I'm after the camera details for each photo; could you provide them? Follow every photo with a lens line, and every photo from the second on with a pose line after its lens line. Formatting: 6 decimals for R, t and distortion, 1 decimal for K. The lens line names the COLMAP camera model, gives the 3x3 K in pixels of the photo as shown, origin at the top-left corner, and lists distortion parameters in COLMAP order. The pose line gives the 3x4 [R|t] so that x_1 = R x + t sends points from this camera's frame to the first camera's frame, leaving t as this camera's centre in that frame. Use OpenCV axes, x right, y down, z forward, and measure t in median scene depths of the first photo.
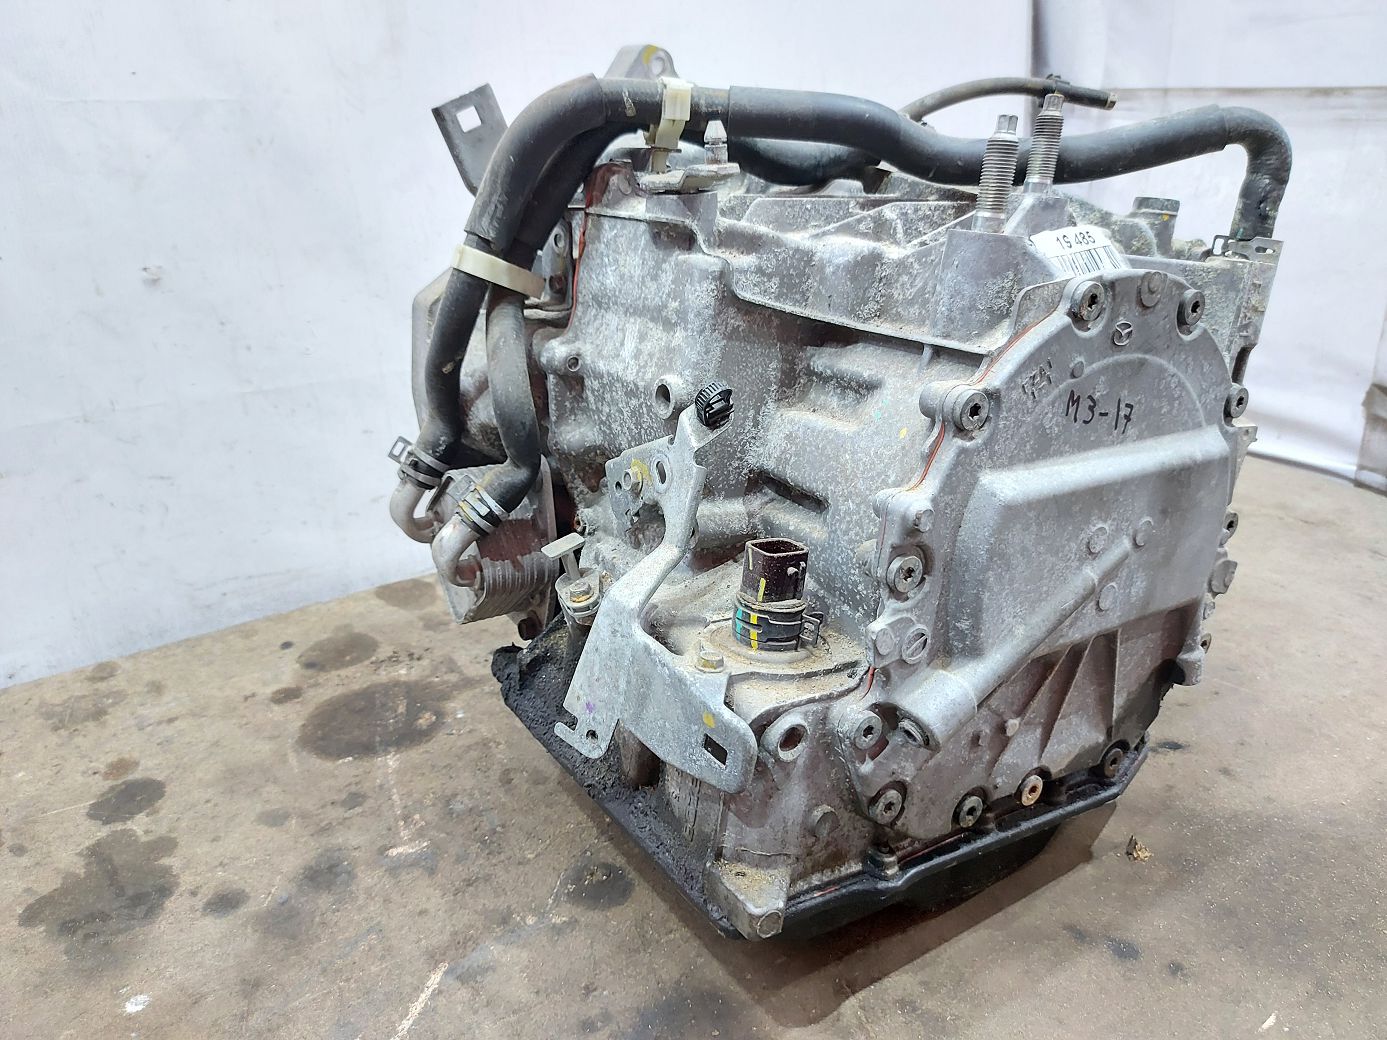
lens RADIAL K [[1011.6, 0, 700.6], [0, 1011.6, 522.5], [0, 0, 1]] dist [0.029409, -0.059720]
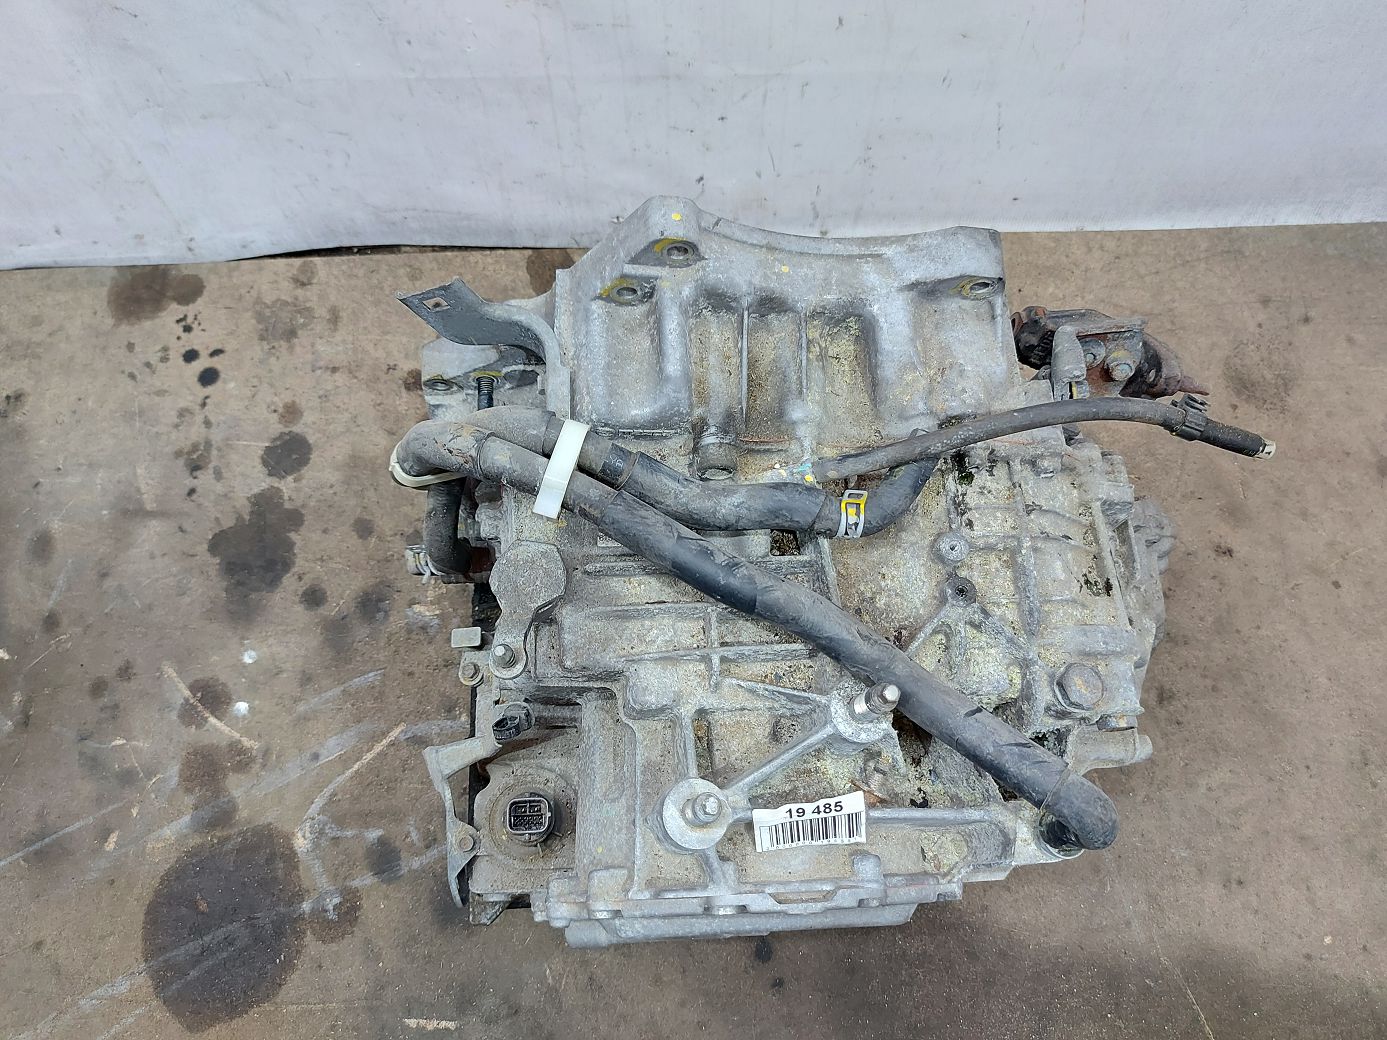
lens RADIAL K [[1011.6, 0, 700.6], [0, 1011.6, 522.5], [0, 0, 1]] dist [0.029409, -0.059720]
pose [[0.858908, 0.490236, -0.148141, 0.205366], [-0.206697, 0.596496, 0.775544, -0.958690], [0.468565, -0.635501, 0.613666, 0.359719]]
